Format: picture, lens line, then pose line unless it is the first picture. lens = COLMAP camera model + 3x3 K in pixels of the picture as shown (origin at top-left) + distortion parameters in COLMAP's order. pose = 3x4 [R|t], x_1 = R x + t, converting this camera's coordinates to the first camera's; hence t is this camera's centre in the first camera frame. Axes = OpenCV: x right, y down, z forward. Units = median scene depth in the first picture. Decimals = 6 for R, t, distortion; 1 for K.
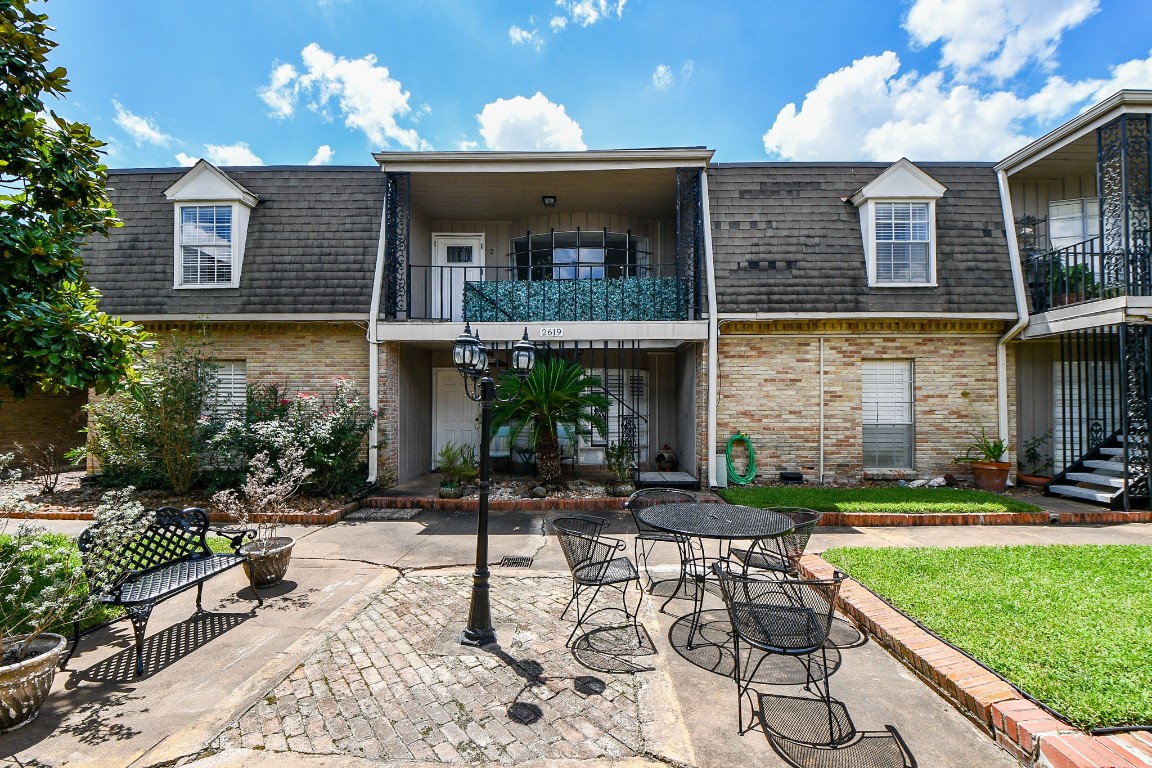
lens RADIAL K [[509.9, 0, 579.4], [0, 509.9, 409.3], [0, 0, 1]] dist [-0.000964, -0.009168]
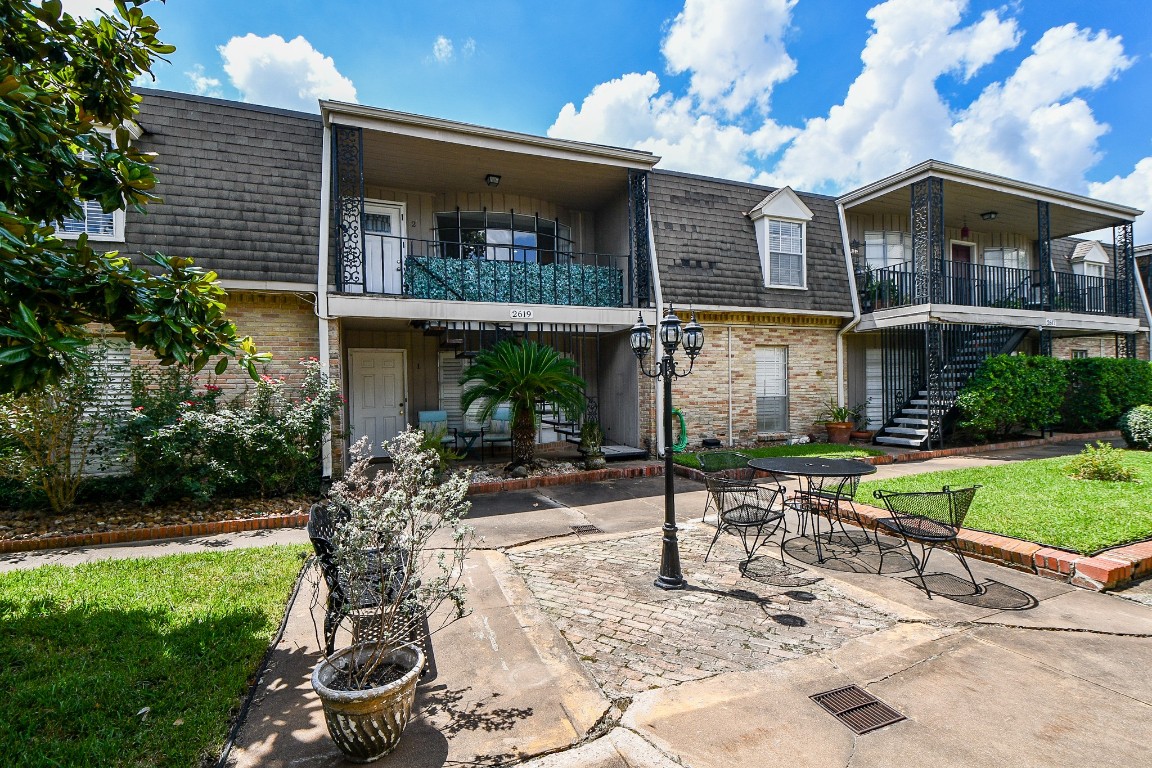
lens RADIAL K [[509.9, 0, 578.6], [0, 509.9, 409.2], [0, 0, 1]] dist [-0.000964, -0.009168]
pose [[0.922990, -0.033408, 0.383372, -0.339007], [0.021999, 0.999176, 0.034106, 0.005829], [-0.384196, -0.023046, 0.922964, 0.014795]]
